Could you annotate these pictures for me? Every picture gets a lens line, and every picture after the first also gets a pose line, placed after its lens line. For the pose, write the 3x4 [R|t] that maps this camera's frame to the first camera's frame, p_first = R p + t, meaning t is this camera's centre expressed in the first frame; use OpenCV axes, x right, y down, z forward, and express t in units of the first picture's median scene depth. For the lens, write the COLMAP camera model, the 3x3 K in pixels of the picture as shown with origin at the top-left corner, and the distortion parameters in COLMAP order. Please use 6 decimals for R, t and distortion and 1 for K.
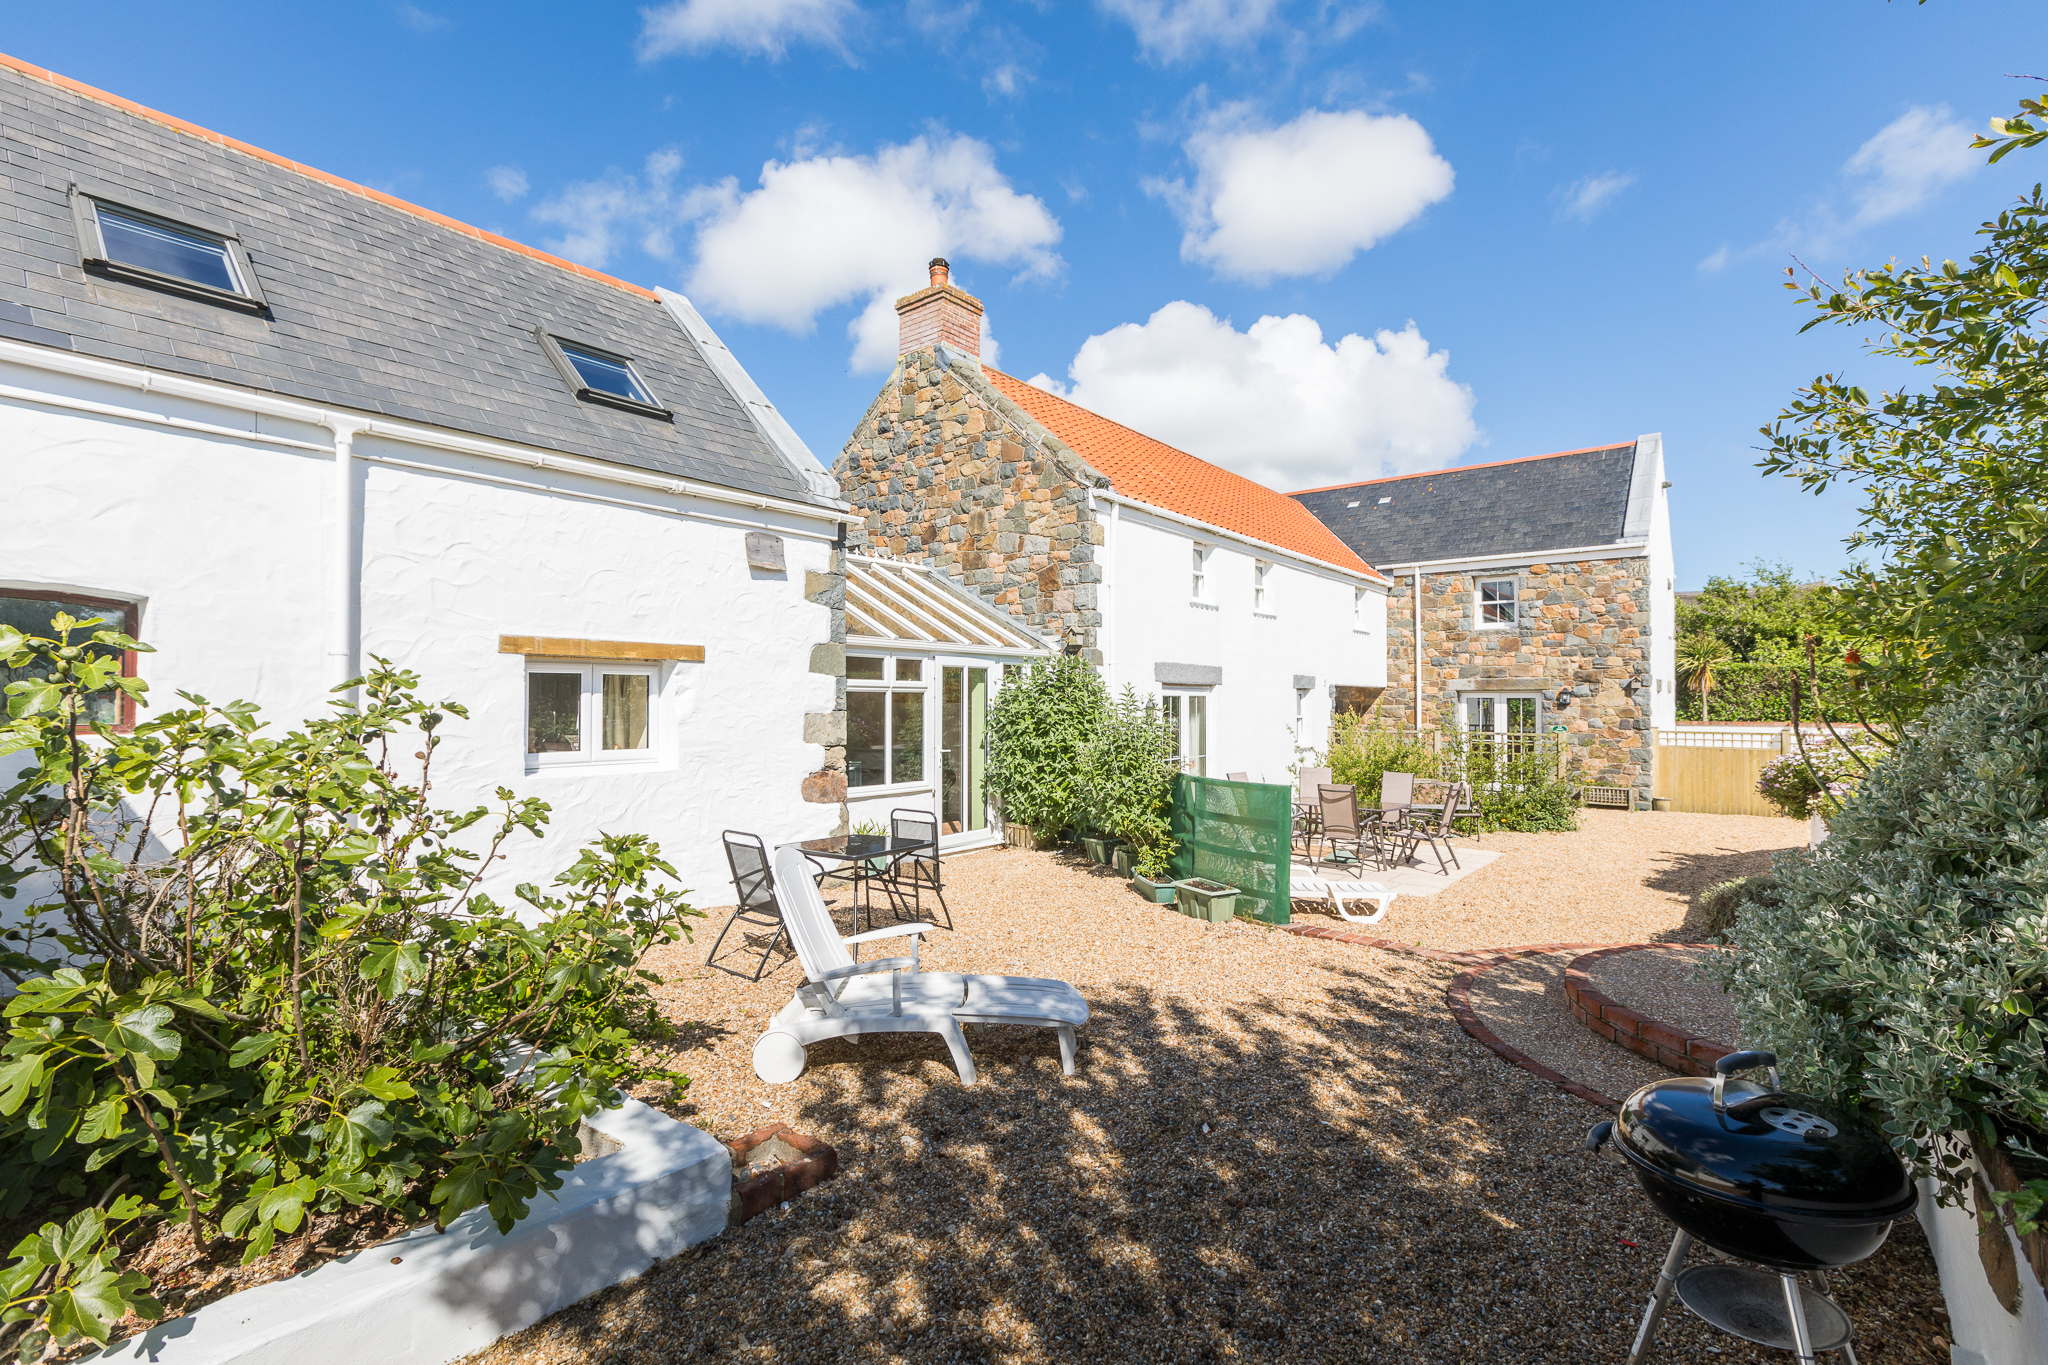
lens RADIAL K [[976.3, 0, 1024.0], [0, 976.3, 682.5], [0, 0, 1]] dist [0.001672, 0.000657]
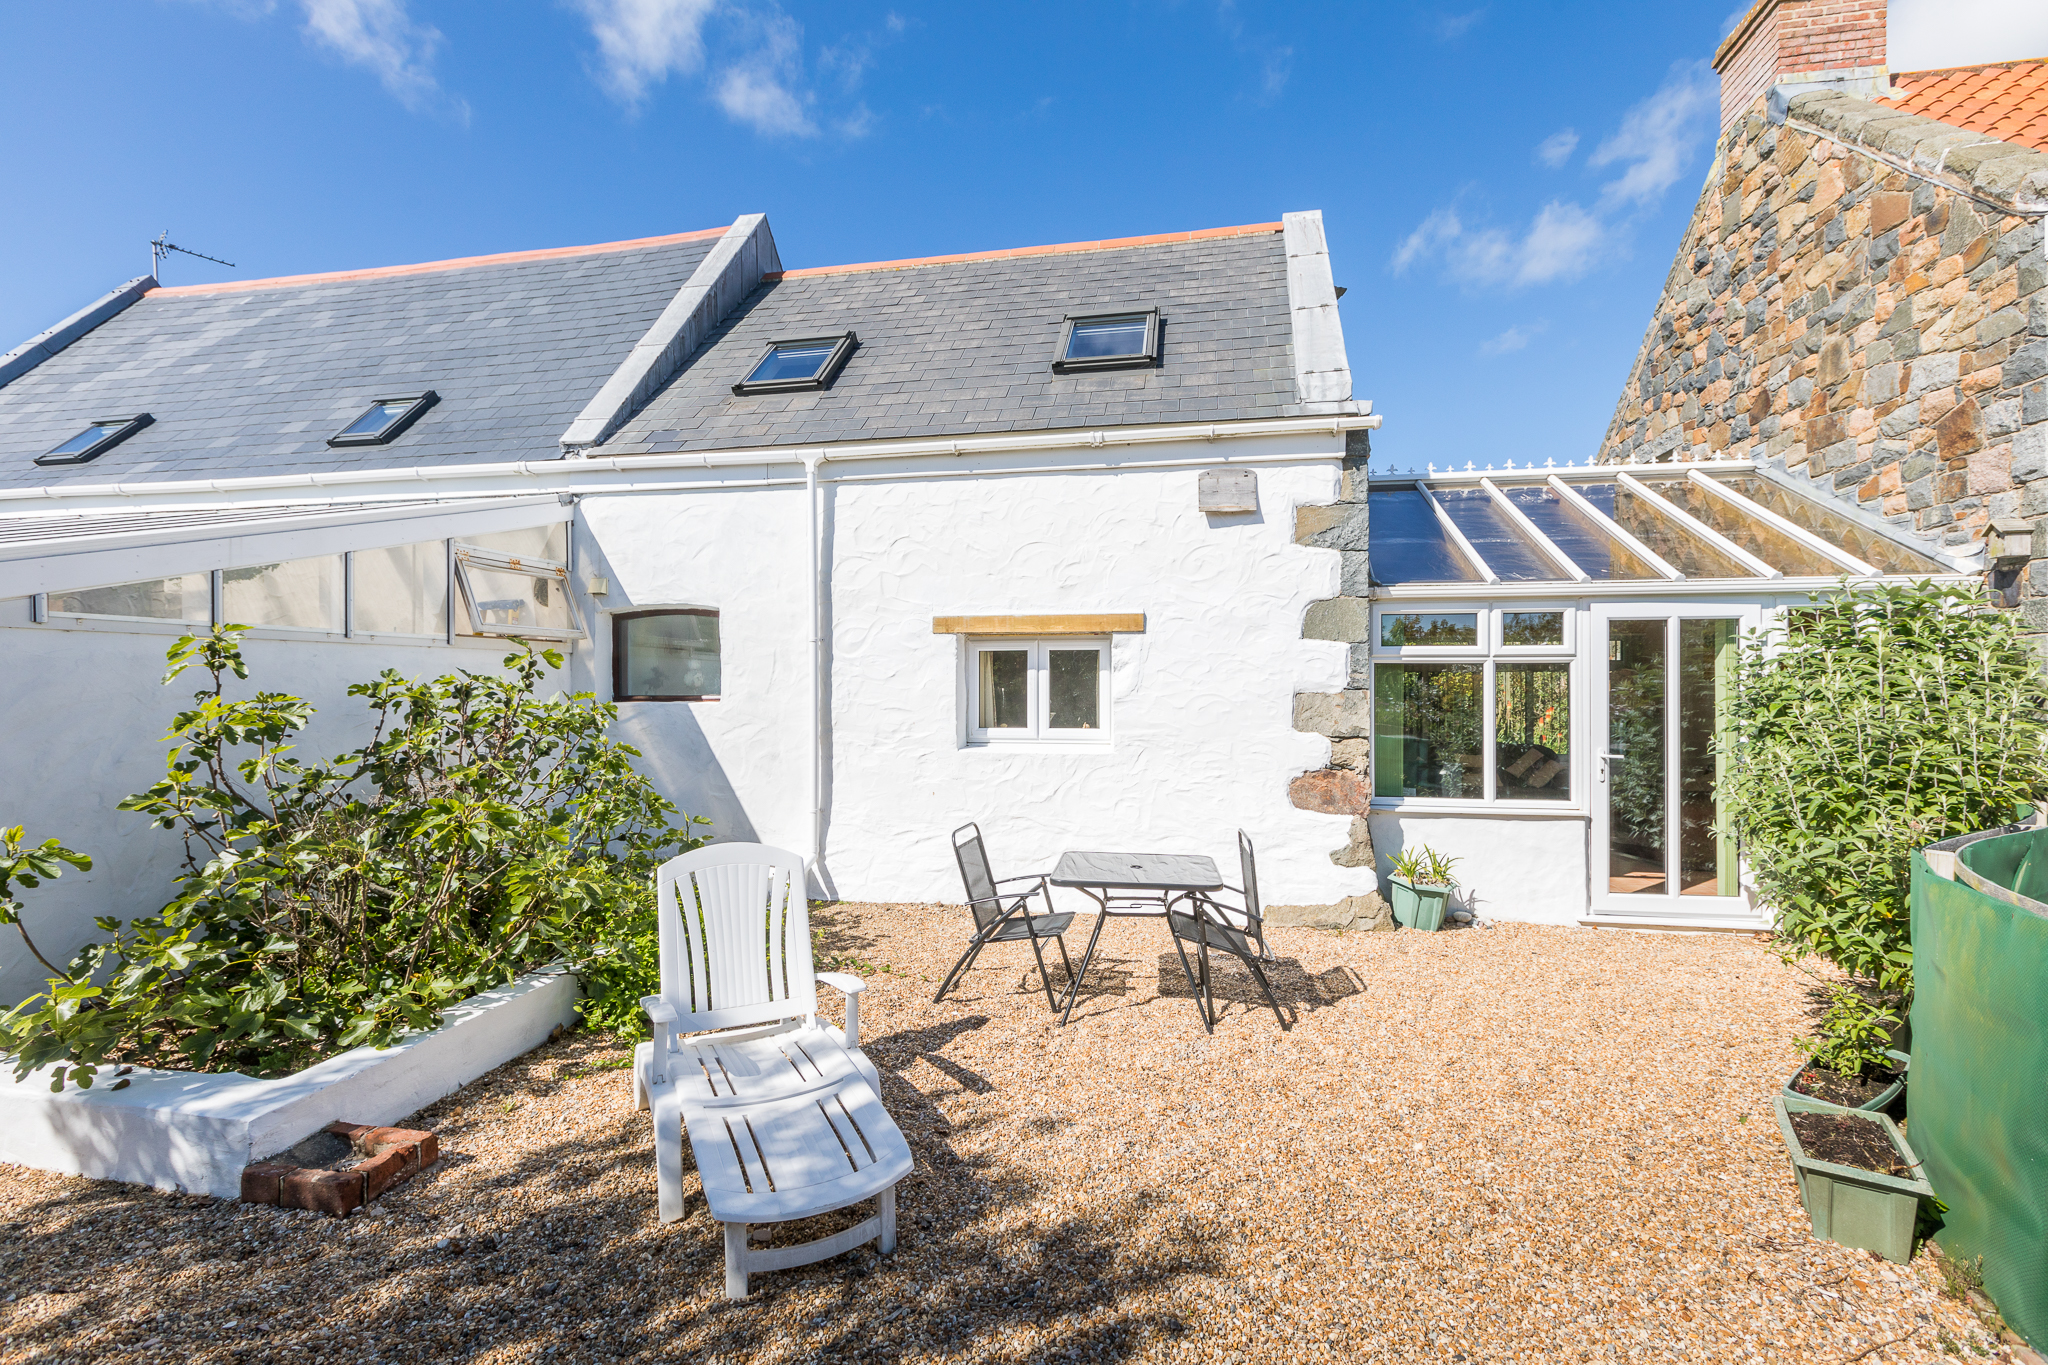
lens RADIAL K [[920.8, 0, 1021.8], [0, 920.8, 688.5], [0, 0, 1]] dist [-0.000455, 0.000004]
pose [[0.440001, 0.003305, -0.897991, 0.236966], [0.018379, 0.999751, 0.012685, 0.010884], [0.897809, -0.022085, 0.439831, 0.350285]]
